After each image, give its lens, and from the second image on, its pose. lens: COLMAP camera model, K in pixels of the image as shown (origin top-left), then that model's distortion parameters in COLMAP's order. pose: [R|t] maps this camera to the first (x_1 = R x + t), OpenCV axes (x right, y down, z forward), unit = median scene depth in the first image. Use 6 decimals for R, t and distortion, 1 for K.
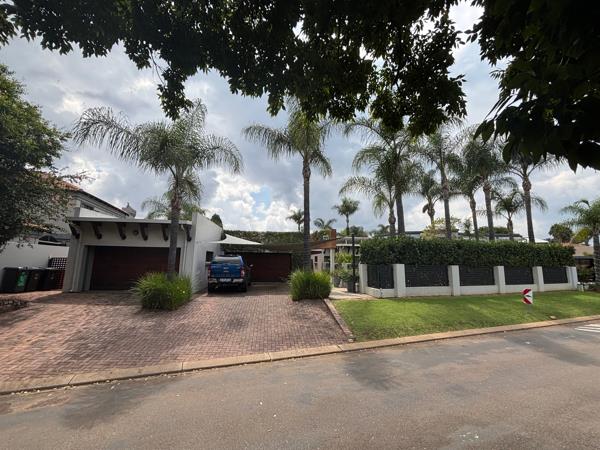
lens RADIAL K [[248.9, 0, 301.4], [0, 248.9, 216.7], [0, 0, 1]] dist [0.002209, 0.000216]
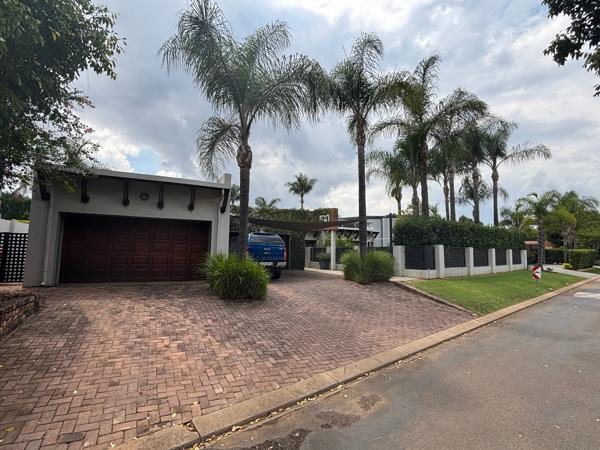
lens RADIAL K [[296.0, 0, 300.0], [0, 296.0, 225.0], [0, 0, 1]] dist [0.000651, -0.000092]
pose [[0.941154, 0.028420, 0.336781, -0.347560], [-0.059357, 0.994870, 0.081921, 0.031801], [-0.332725, -0.097091, 0.938012, 0.061096]]
